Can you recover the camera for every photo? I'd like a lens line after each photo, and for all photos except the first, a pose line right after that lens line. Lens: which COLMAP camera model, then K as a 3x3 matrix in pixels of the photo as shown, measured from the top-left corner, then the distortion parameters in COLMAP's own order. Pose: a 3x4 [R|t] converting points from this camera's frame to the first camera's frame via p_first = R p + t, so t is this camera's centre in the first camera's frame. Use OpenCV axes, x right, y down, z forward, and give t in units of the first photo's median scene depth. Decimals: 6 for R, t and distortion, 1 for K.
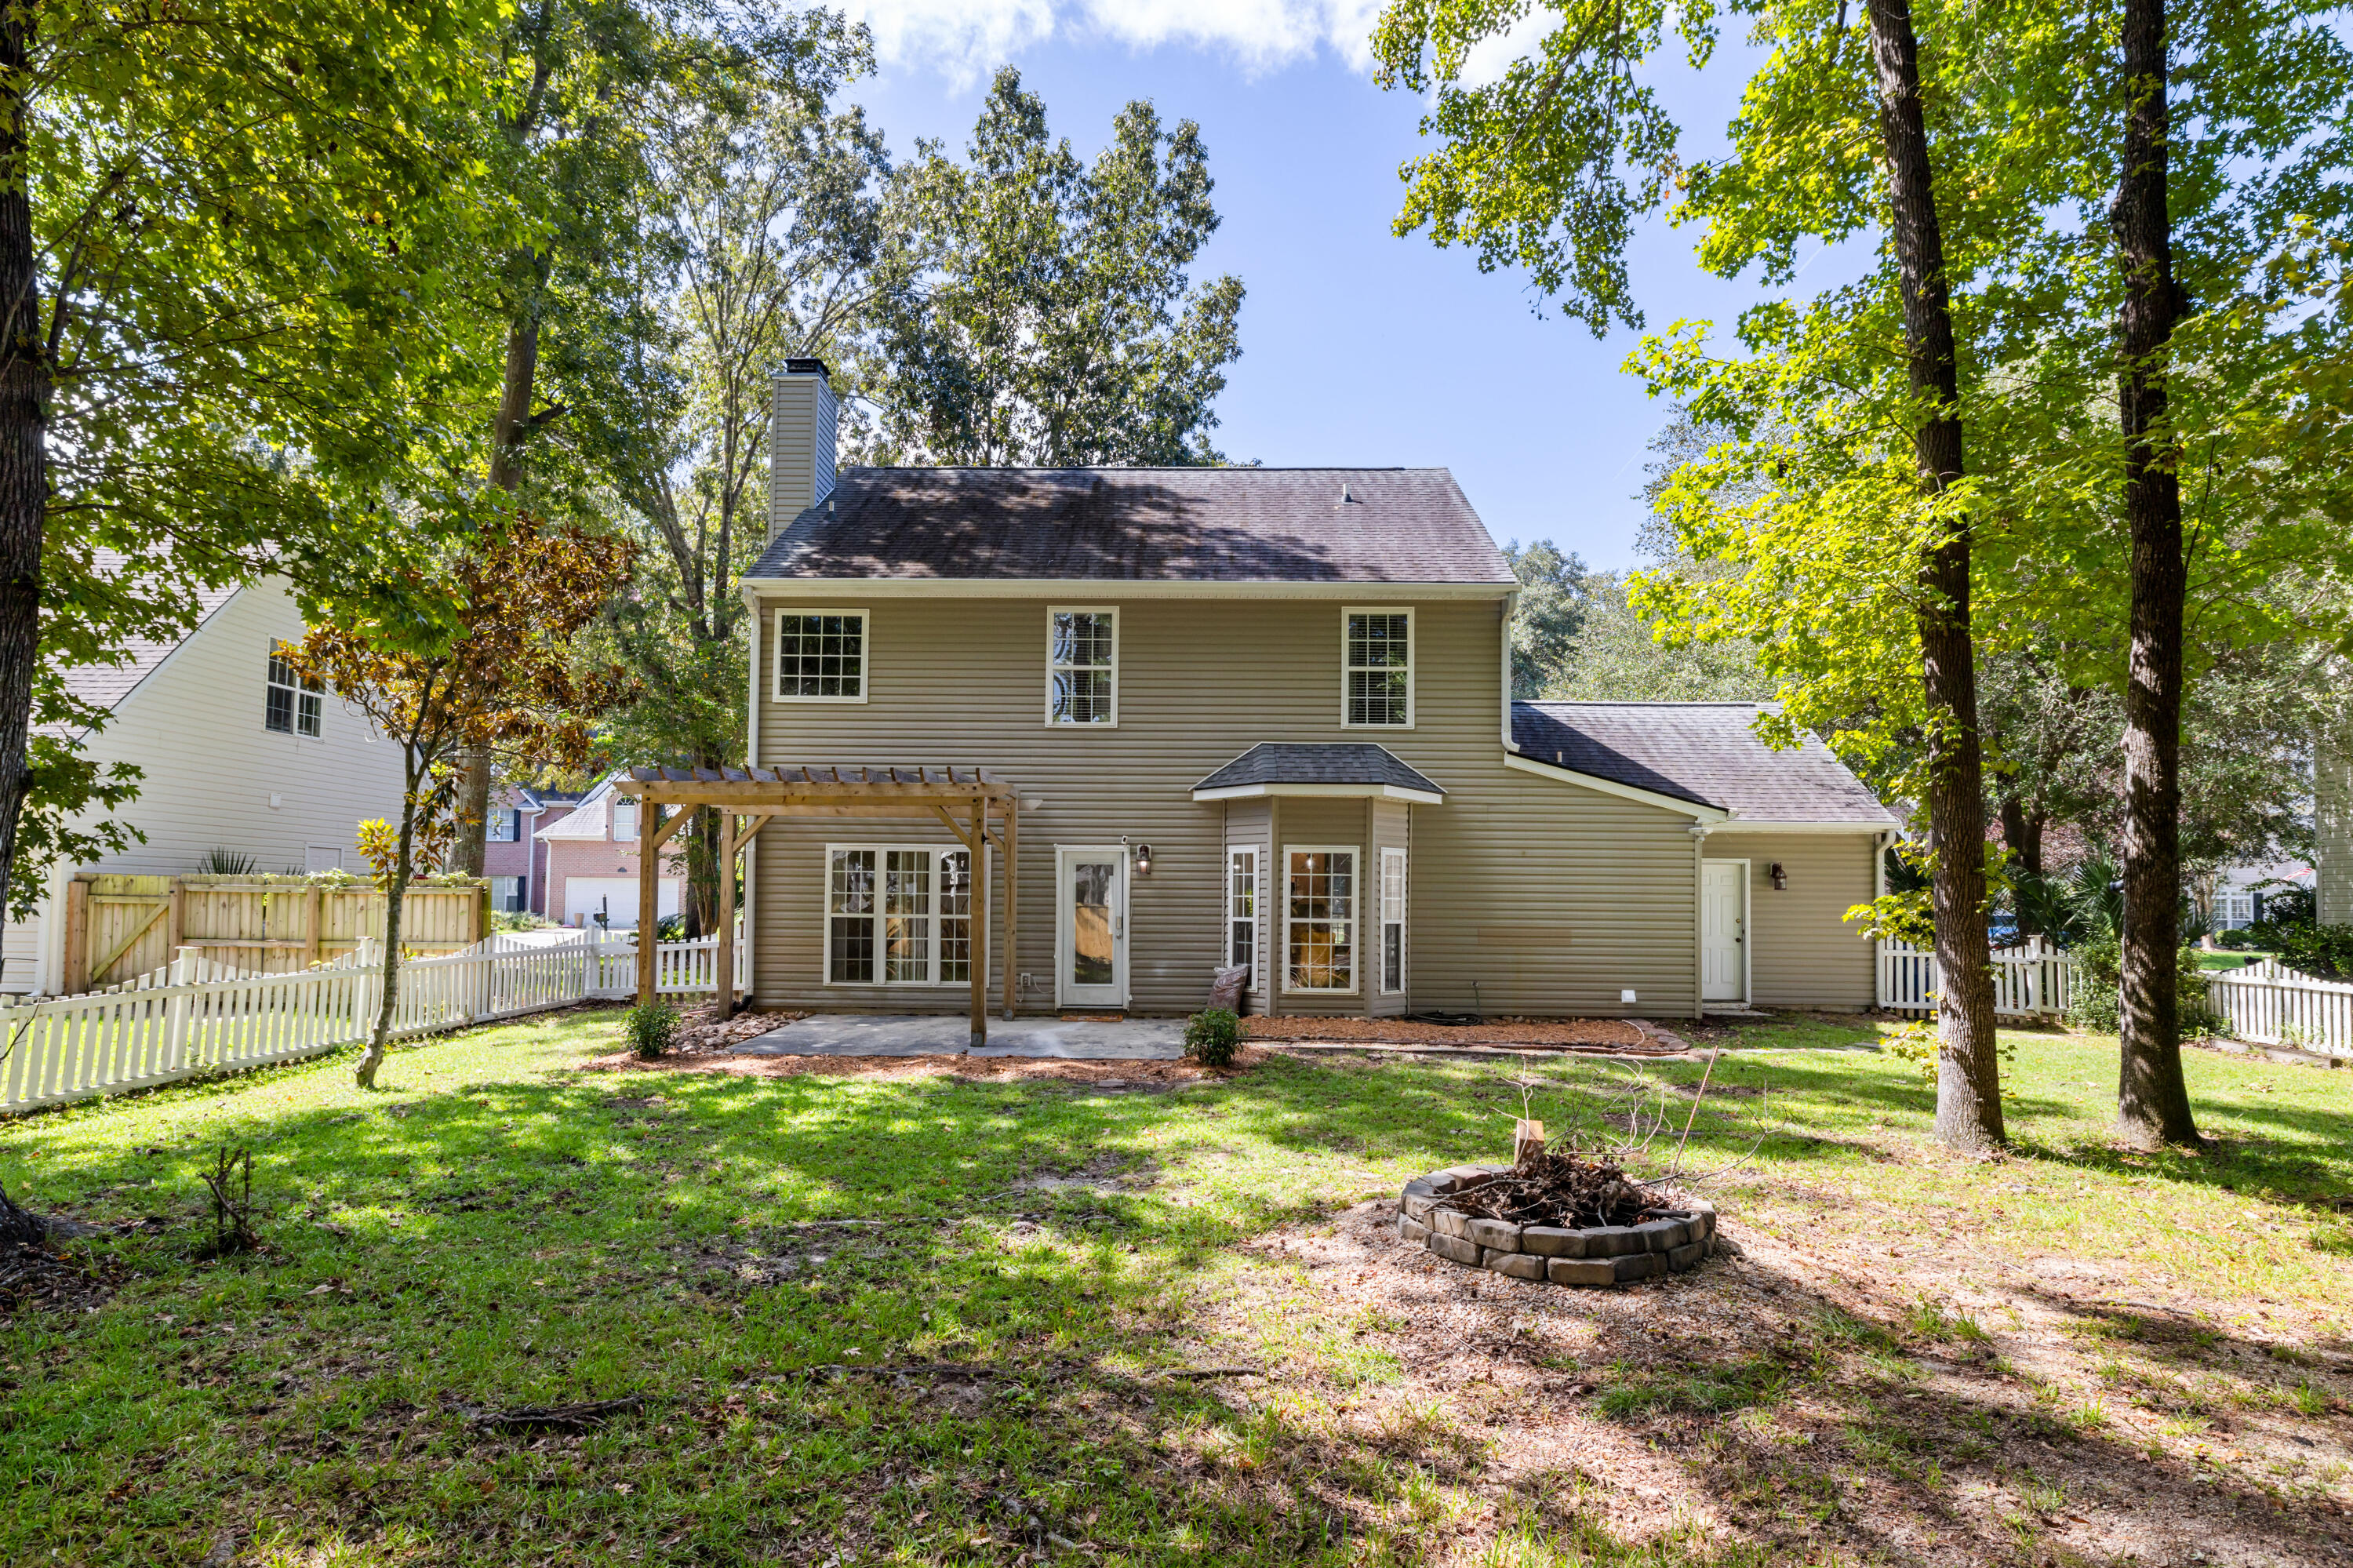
lens RADIAL K [[1172.2, 0, 1166.8], [0, 1172.2, 845.0], [0, 0, 1]] dist [0.002982, 0.000593]
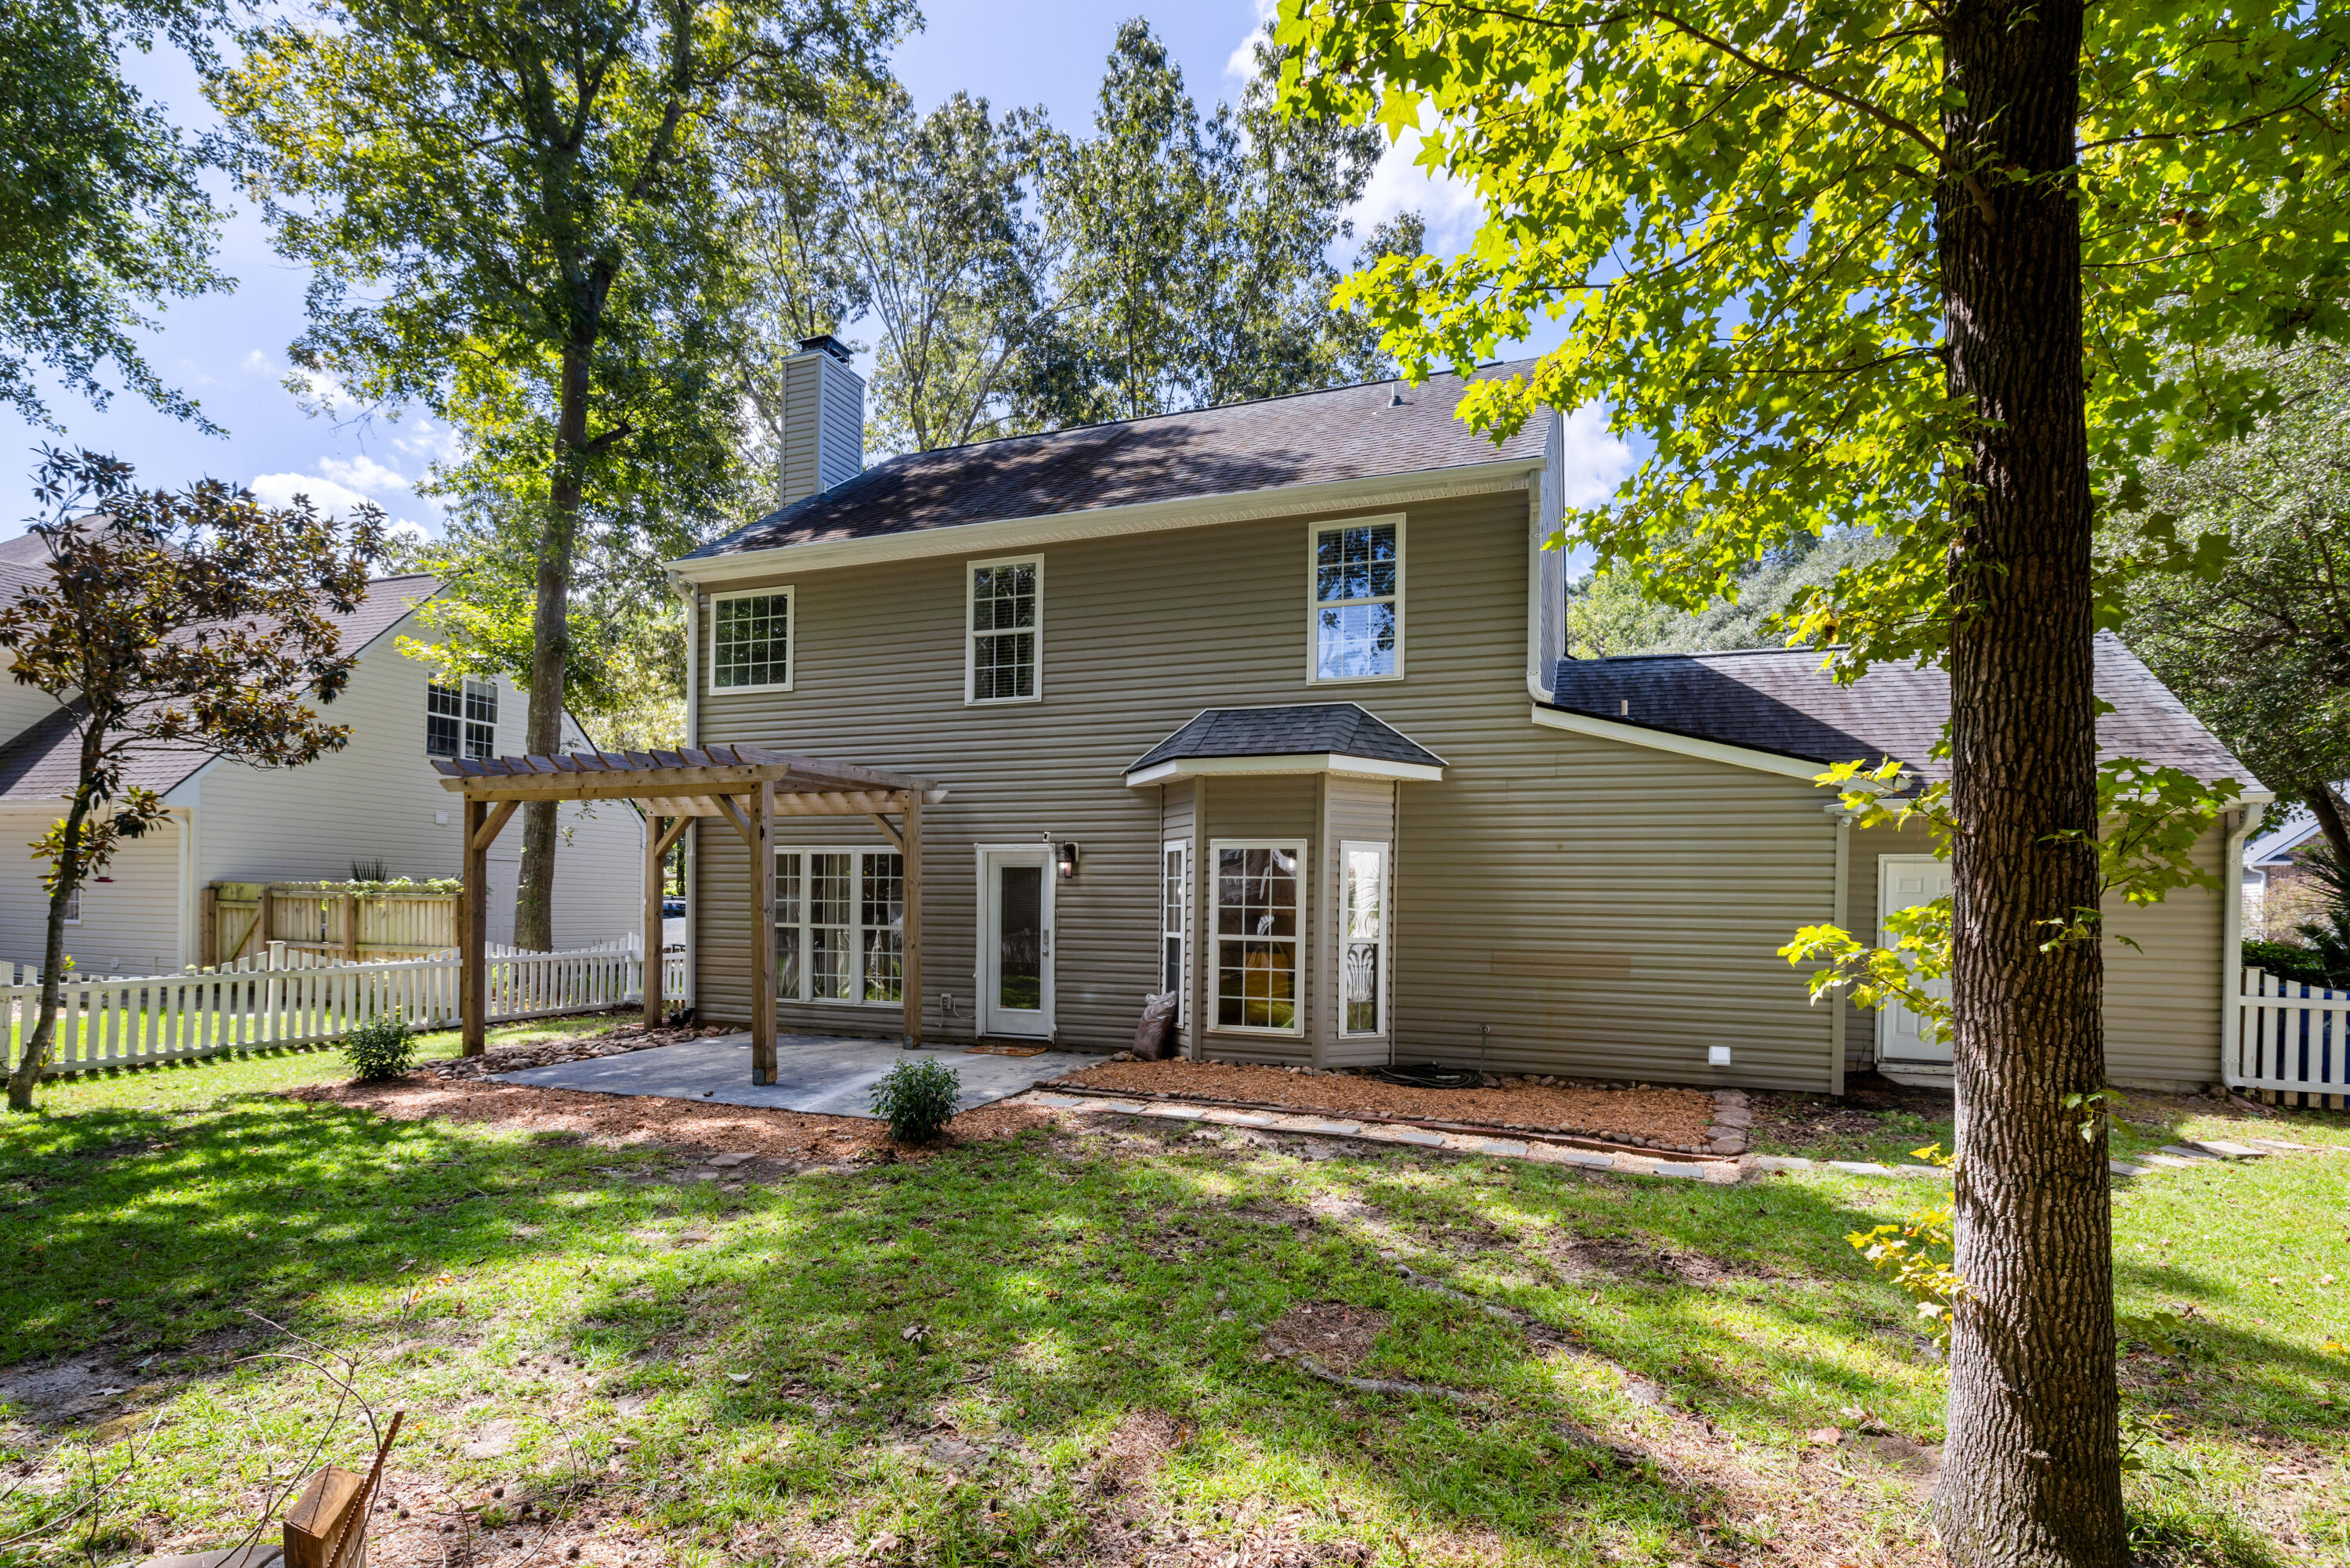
lens RADIAL K [[1060.6, 0, 1169.6], [0, 1060.6, 899.7], [0, 0, 1]] dist [0.002937, 0.000617]
pose [[0.946807, 0.002635, -0.321791, 0.287556], [0.008960, 0.999363, 0.034547, 0.014913], [0.321677, -0.035593, 0.946180, 0.319009]]
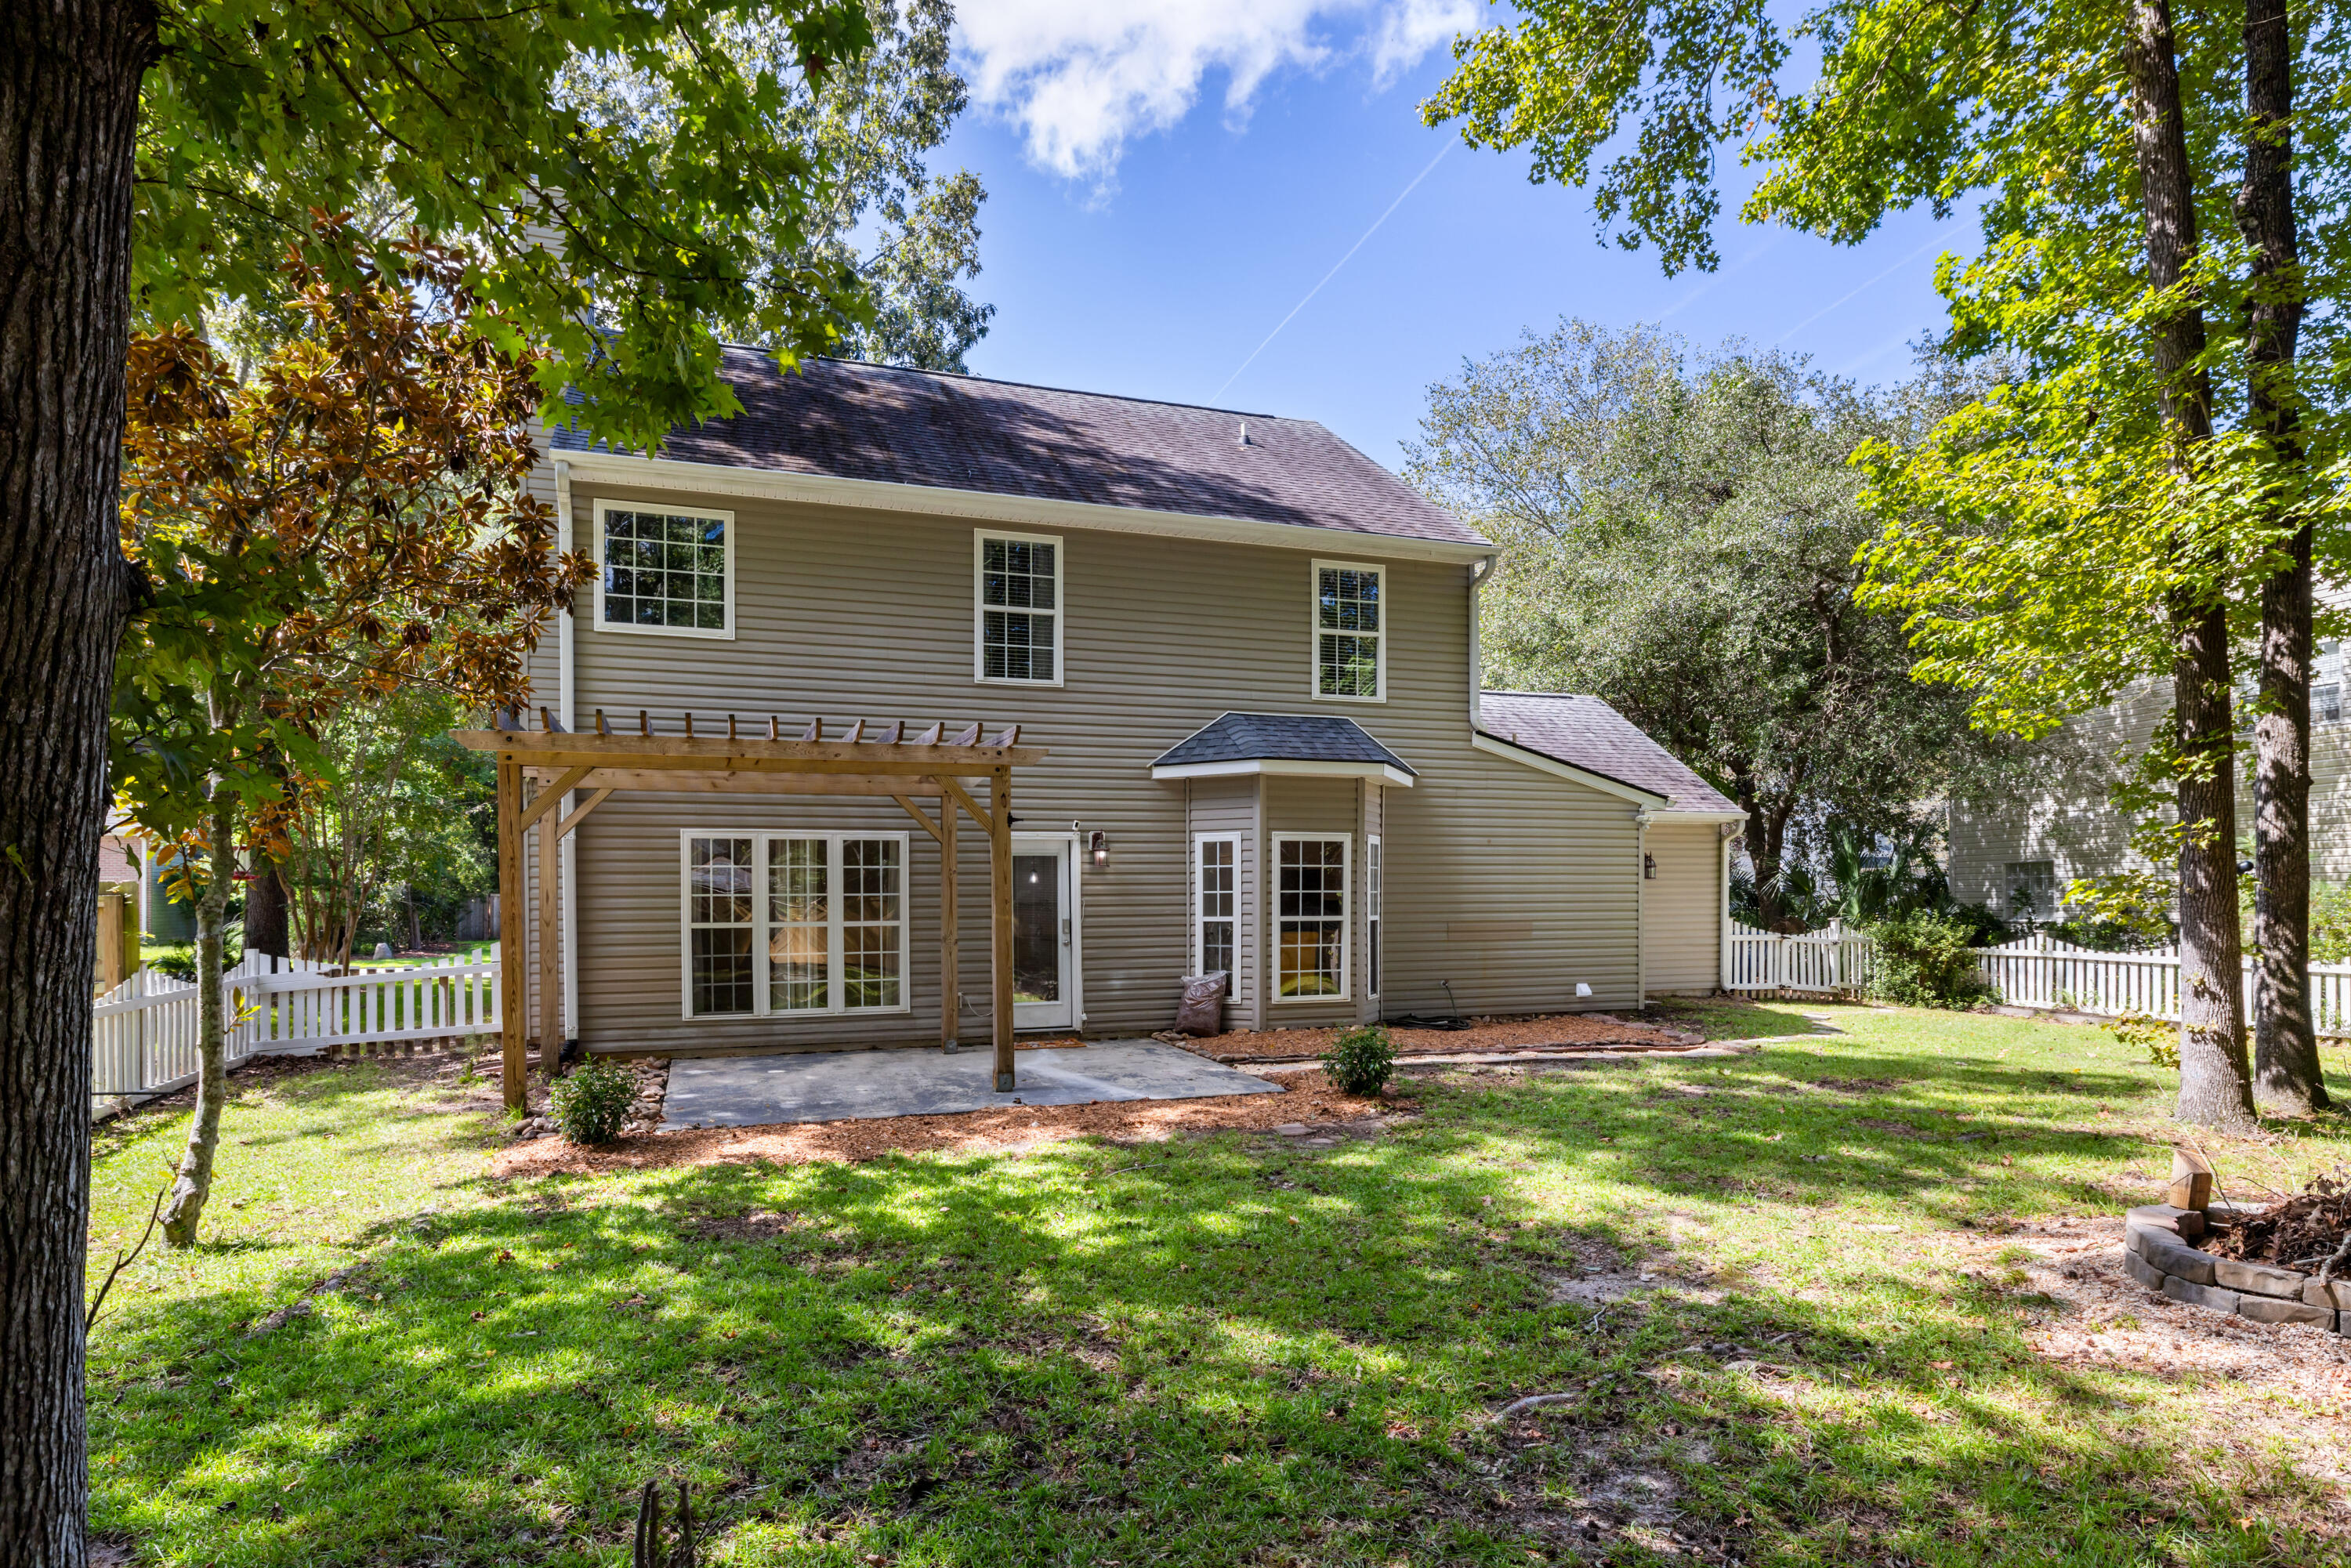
lens RADIAL K [[1214.5, 0, 1154.6], [0, 1214.5, 893.9], [0, 0, 1]] dist [0.004917, 0.000468]
pose [[0.940607, -0.014753, 0.339178, -0.273403], [-0.000179, 0.999034, 0.043950, 0.006234], [-0.339499, -0.041400, 0.939695, 0.182492]]
